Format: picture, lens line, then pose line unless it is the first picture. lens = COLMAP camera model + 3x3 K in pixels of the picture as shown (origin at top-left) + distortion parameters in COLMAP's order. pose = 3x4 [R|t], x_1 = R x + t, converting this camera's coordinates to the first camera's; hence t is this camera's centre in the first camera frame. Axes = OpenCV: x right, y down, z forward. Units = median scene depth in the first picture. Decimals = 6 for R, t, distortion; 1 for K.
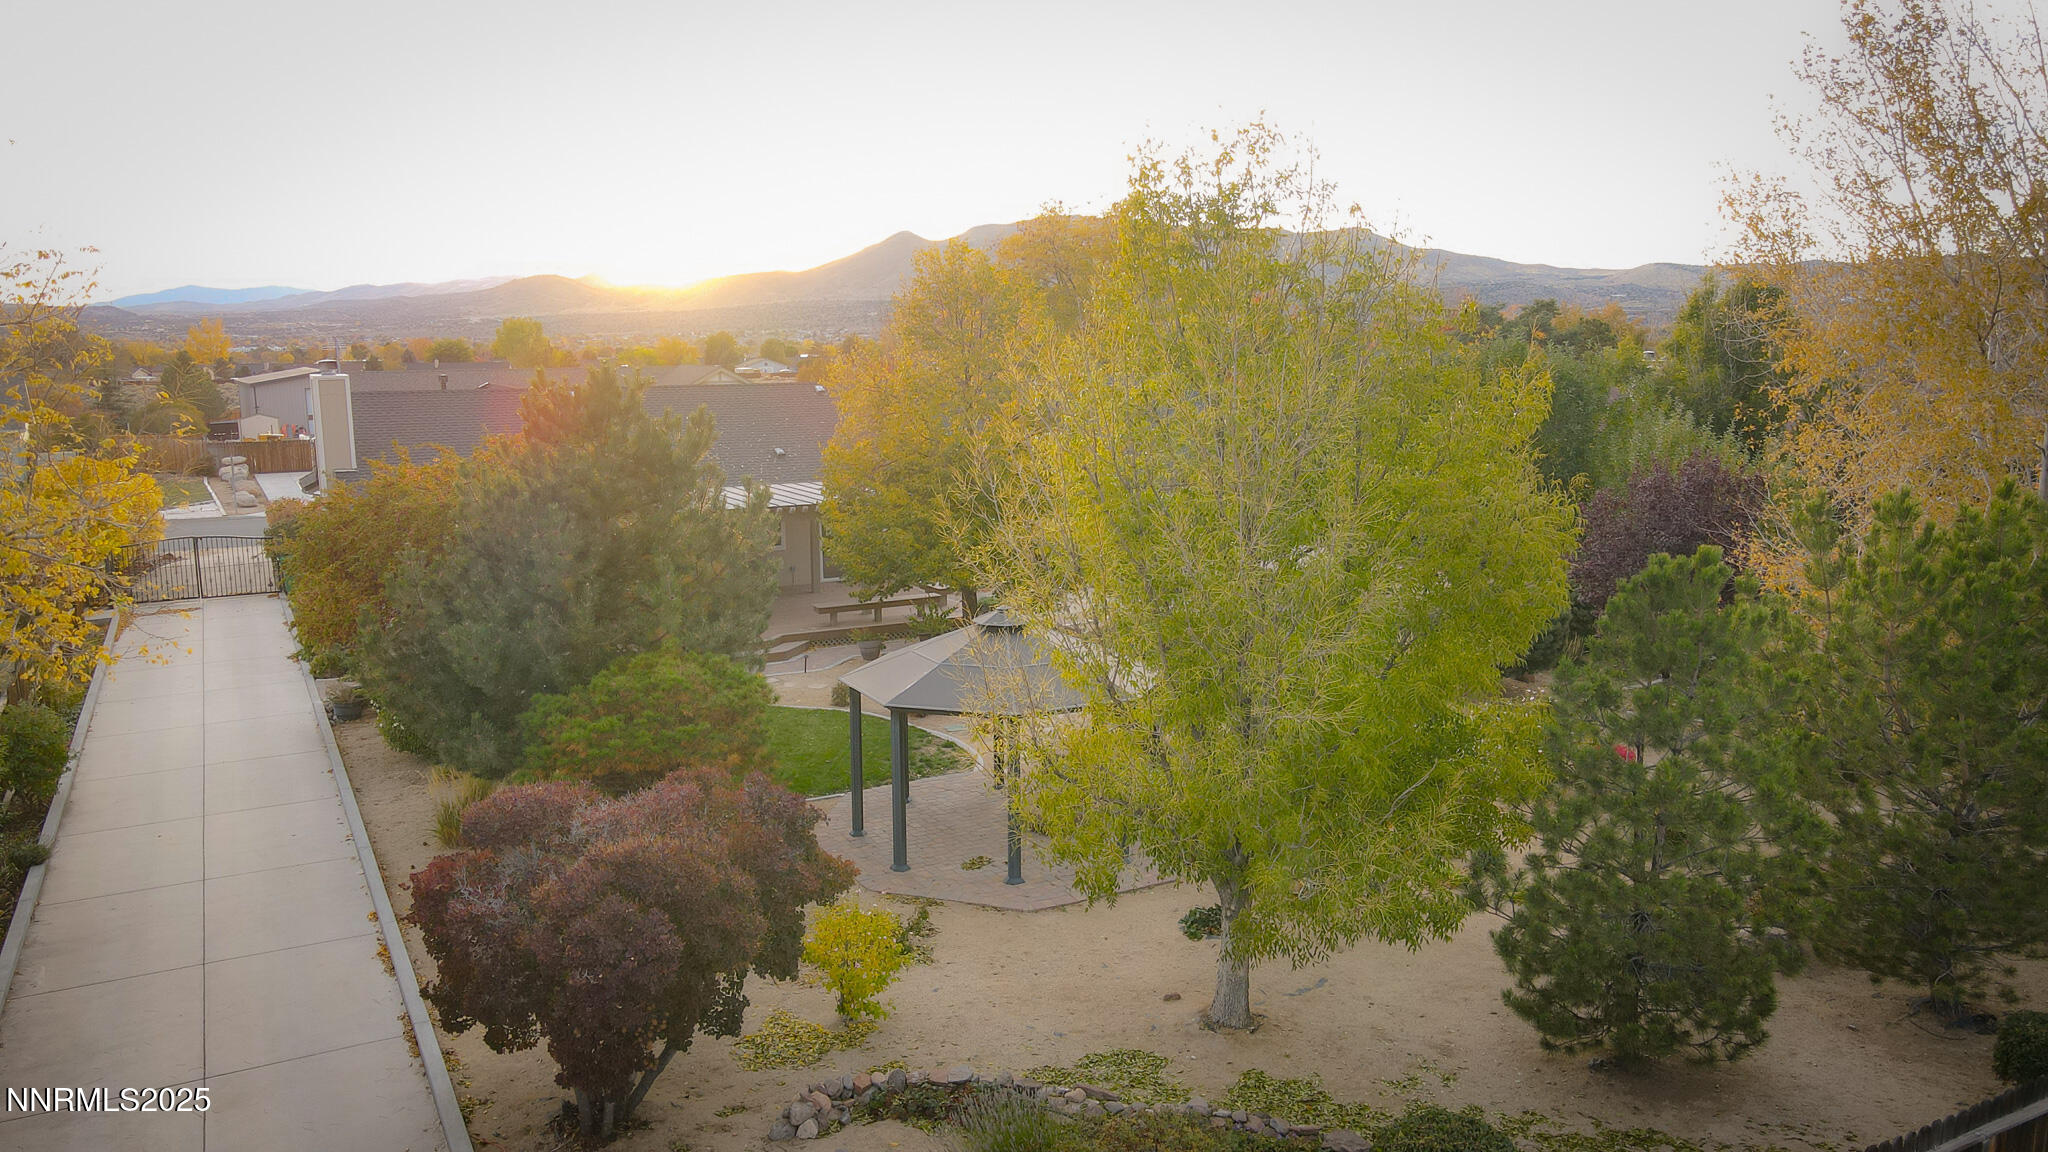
lens RADIAL K [[1491.4, 0, 1022.5], [0, 1491.4, 577.4], [0, 0, 1]] dist [0.021156, 0.001933]
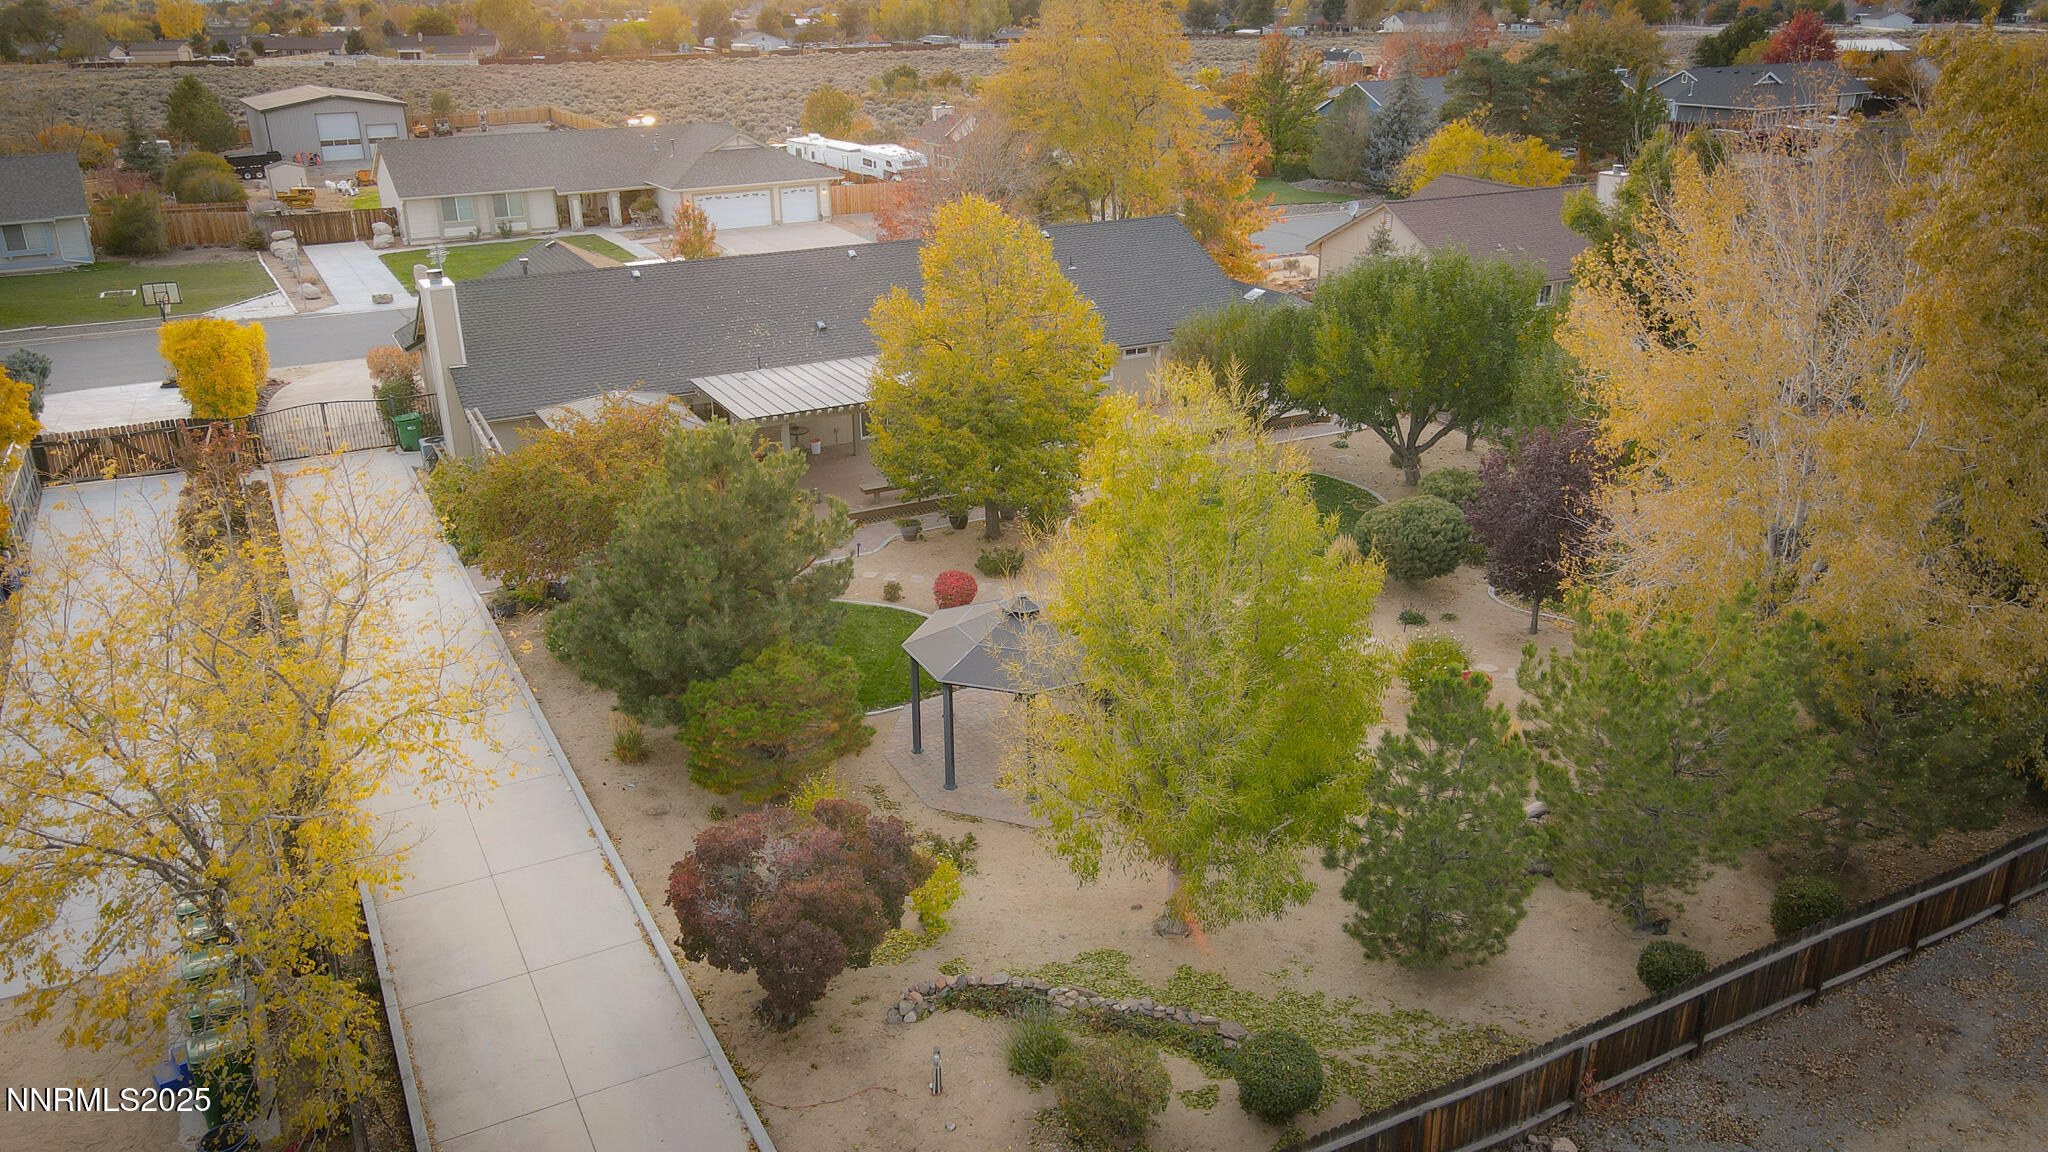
lens RADIAL K [[1491.4, 0, 1024.2], [0, 1491.4, 575.2], [0, 0, 1]] dist [0.021156, 0.001933]
pose [[0.999988, -0.002000, -0.004400, -0.007679], [0.002903, 0.976399, 0.215956, -0.409161], [0.003865, -0.215966, 0.976393, -0.447940]]
